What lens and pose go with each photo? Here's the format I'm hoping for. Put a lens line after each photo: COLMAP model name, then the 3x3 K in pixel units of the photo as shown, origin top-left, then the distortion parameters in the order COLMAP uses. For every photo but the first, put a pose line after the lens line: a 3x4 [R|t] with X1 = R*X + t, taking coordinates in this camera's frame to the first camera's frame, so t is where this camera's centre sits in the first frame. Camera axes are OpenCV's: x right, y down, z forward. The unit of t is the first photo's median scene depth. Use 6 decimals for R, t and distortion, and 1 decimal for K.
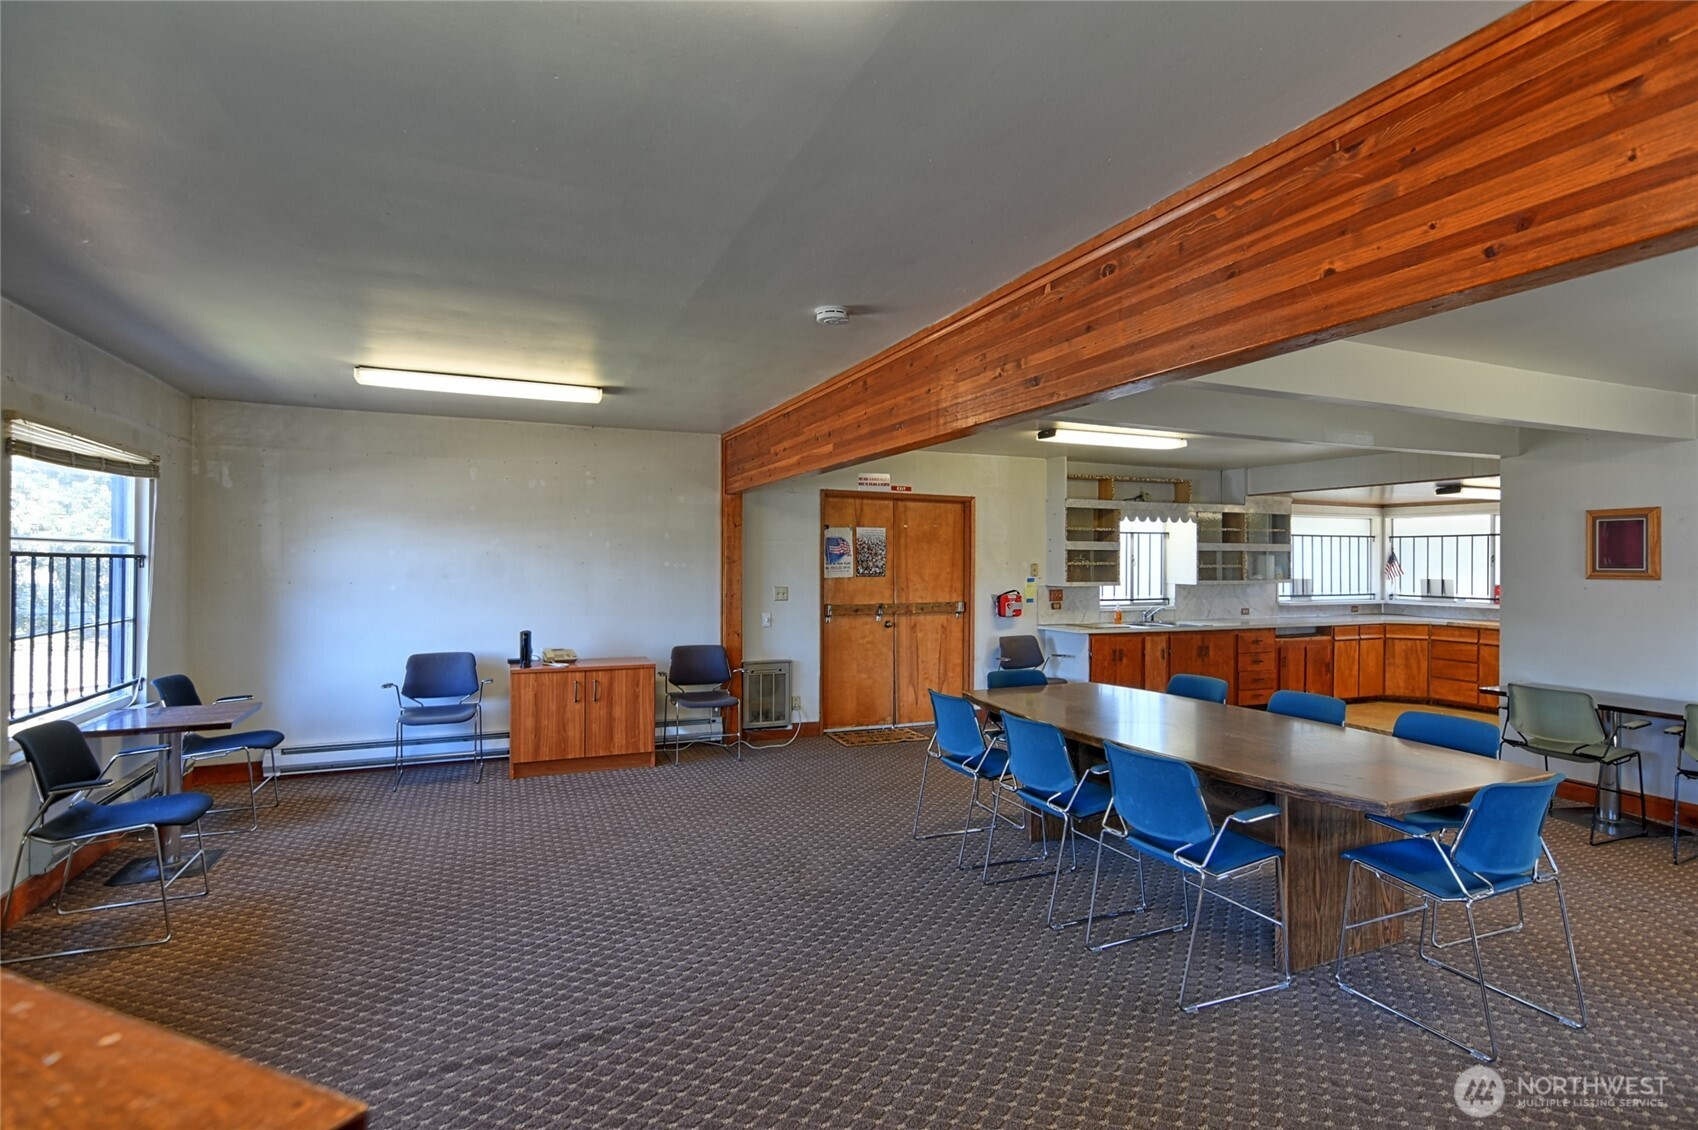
lens RADIAL K [[825.6, 0, 852.7], [0, 825.6, 558.4], [0, 0, 1]] dist [0.003275, 0.001364]
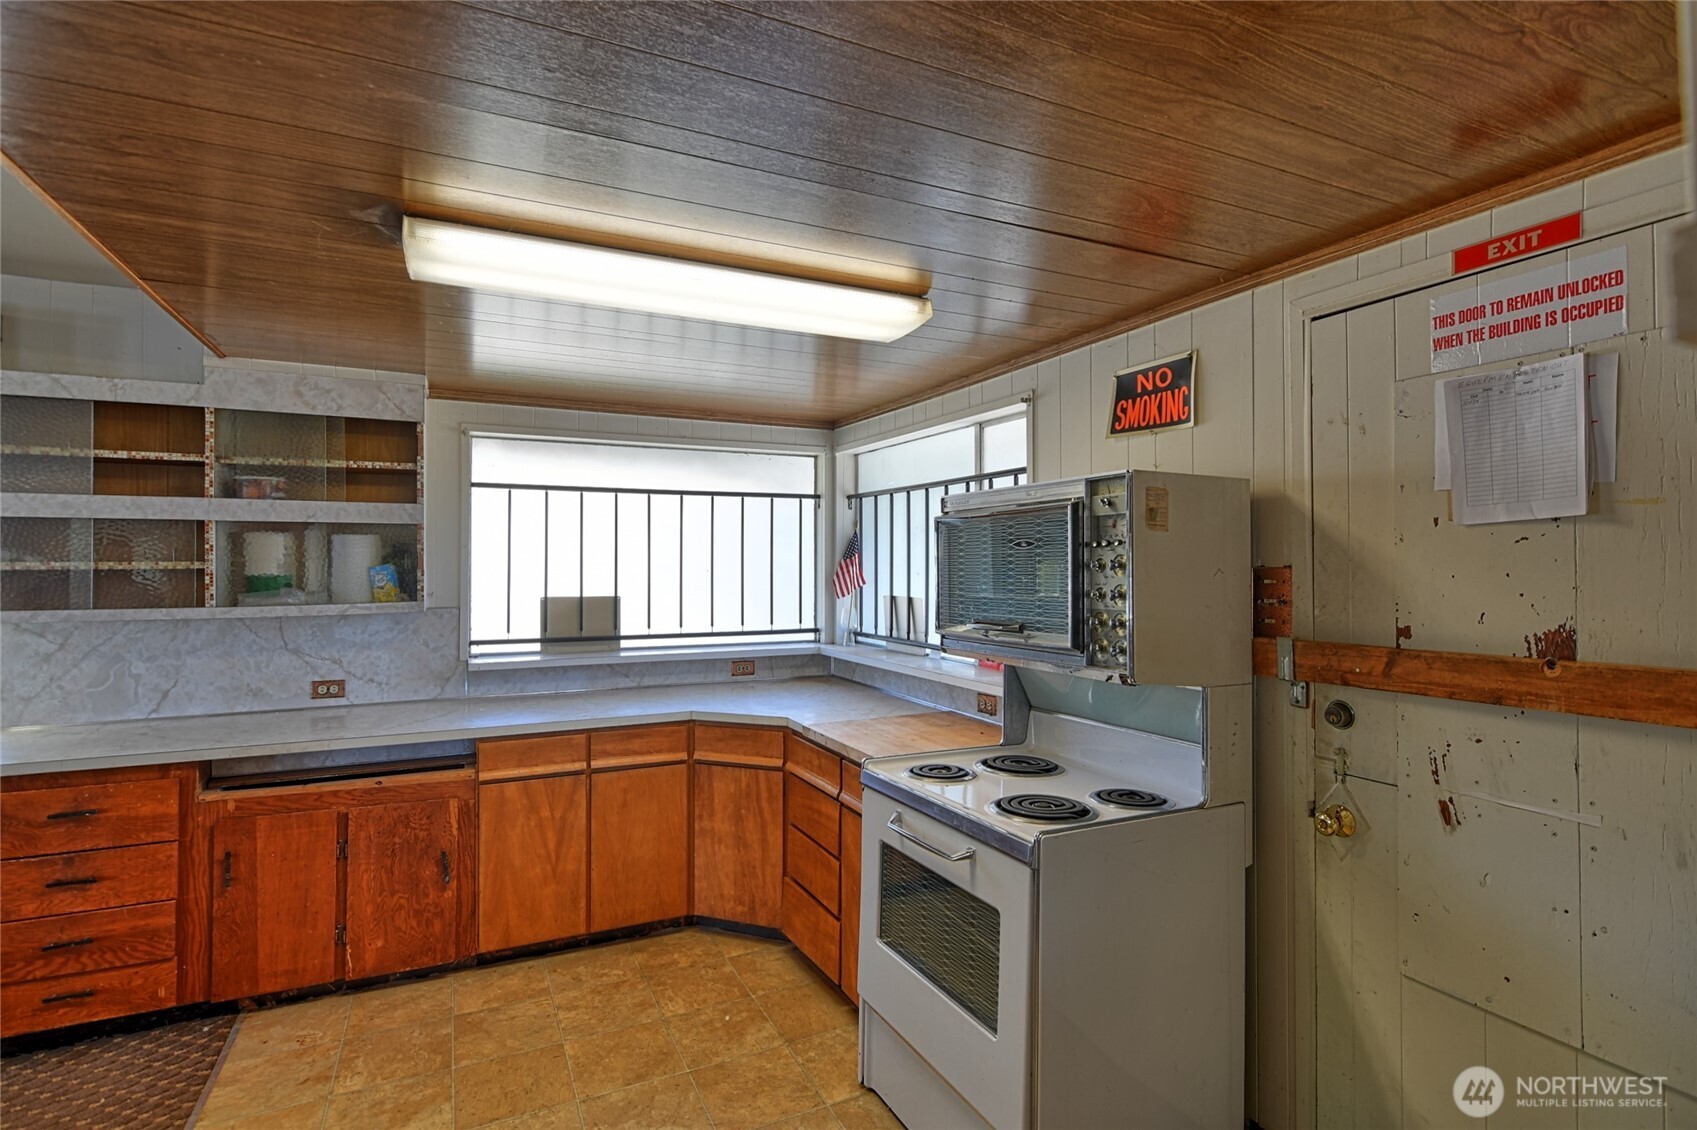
lens RADIAL K [[820.7, 0, 850.8], [0, 820.7, 559.2], [0, 0, 1]] dist [0.000578, 0.001088]
pose [[0.999003, -0.002647, 0.044561, 0.930809], [0.002725, 0.999995, -0.001672, 0.010558], [-0.044556, 0.001792, 0.999005, 0.844537]]
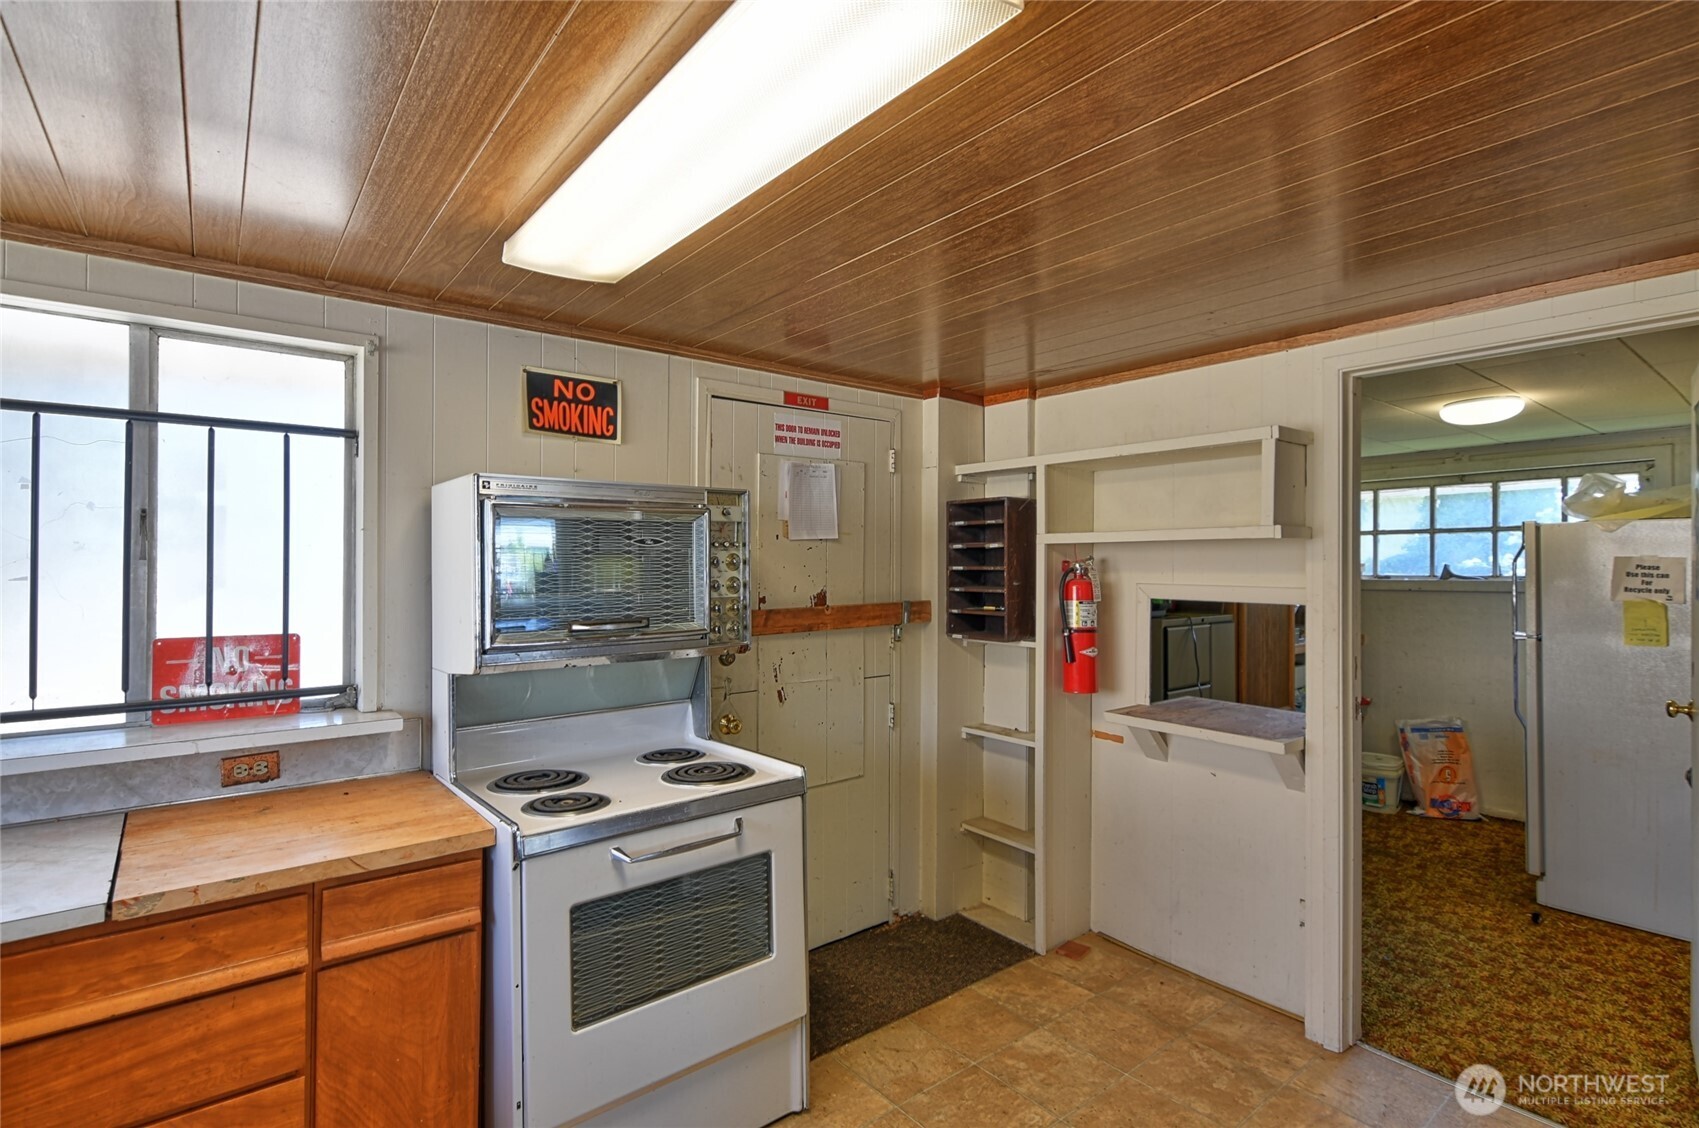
lens RADIAL K [[821.7, 0, 851.8], [0, 821.7, 558.2], [0, 0, 1]] dist [0.000578, 0.001088]
pose [[-0.263493, -0.003357, 0.964655, 0.676073], [-0.009355, 0.999956, 0.000924, 0.009990], [-0.964616, -0.008781, -0.263513, 1.162059]]
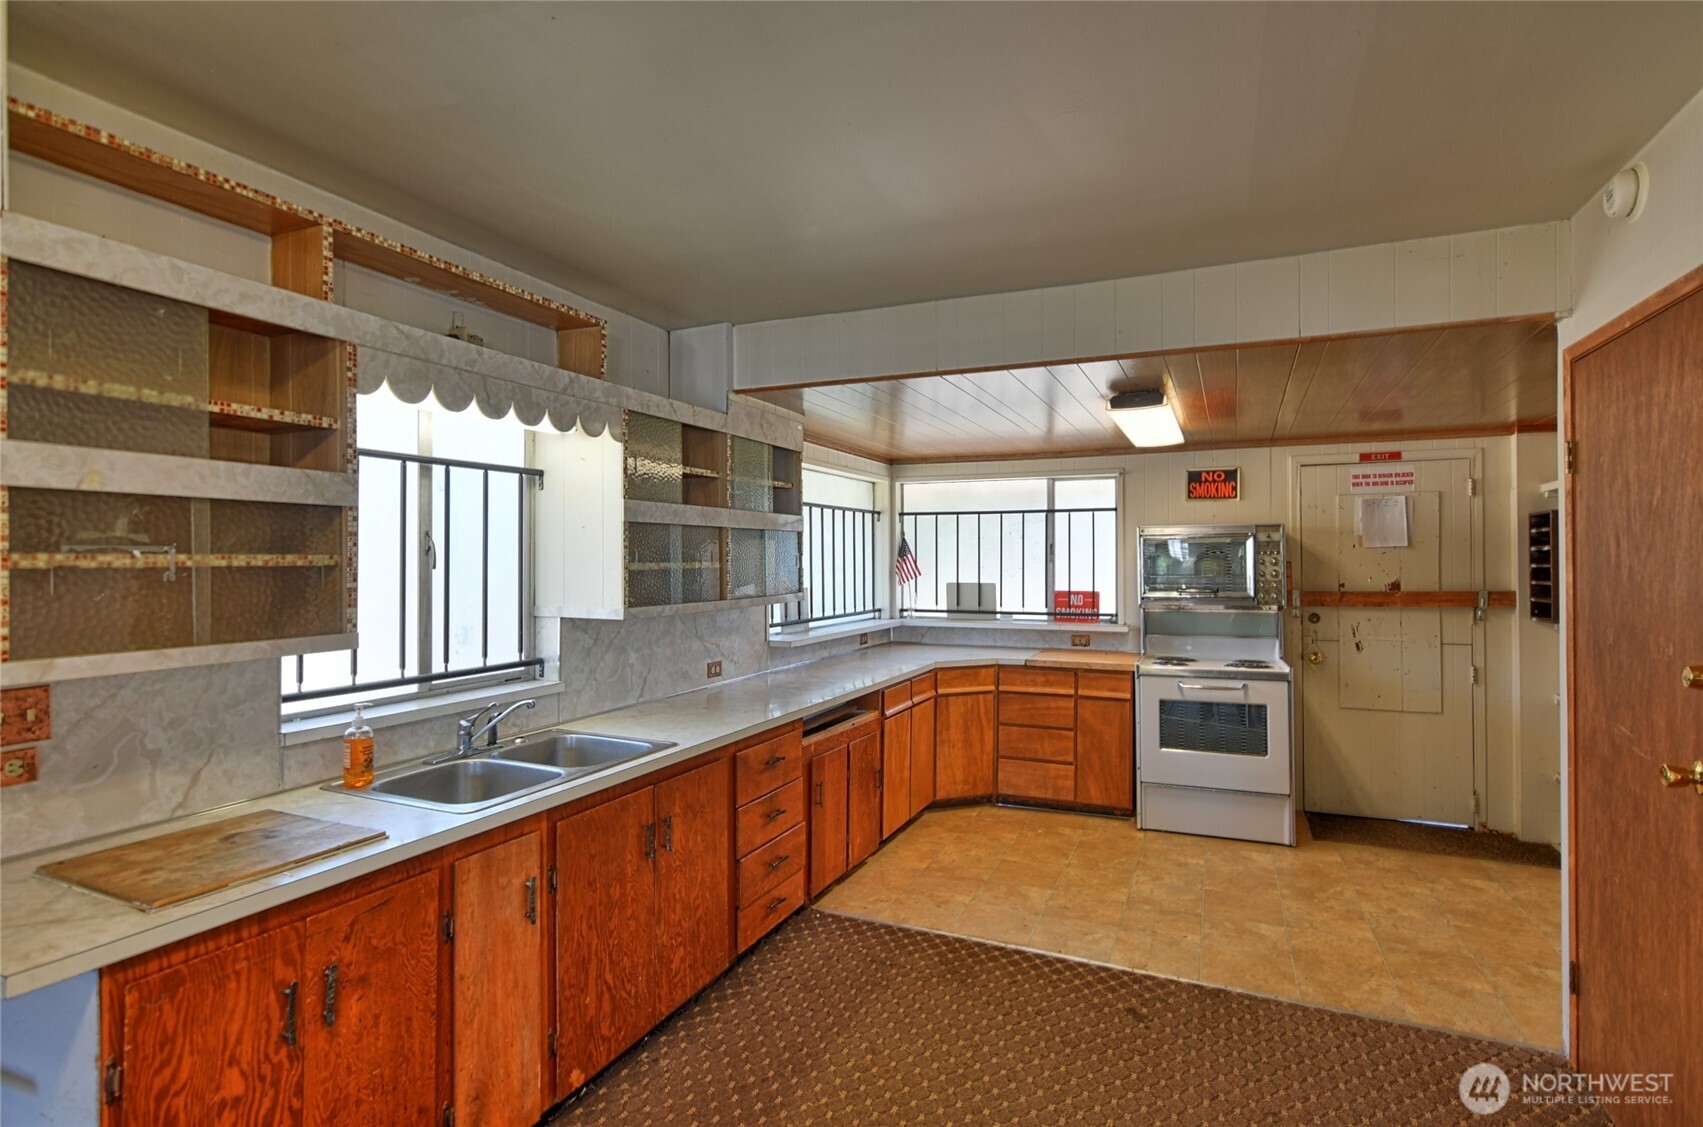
lens RADIAL K [[828.0, 0, 855.2], [0, 828.0, 556.8], [0, 0, 1]] dist [0.003275, 0.001364]
pose [[0.733955, -0.002664, 0.679193, 0.315341], [0.002361, 0.999996, 0.001370, 0.006419], [-0.679194, 0.000598, 0.733959, 0.850523]]
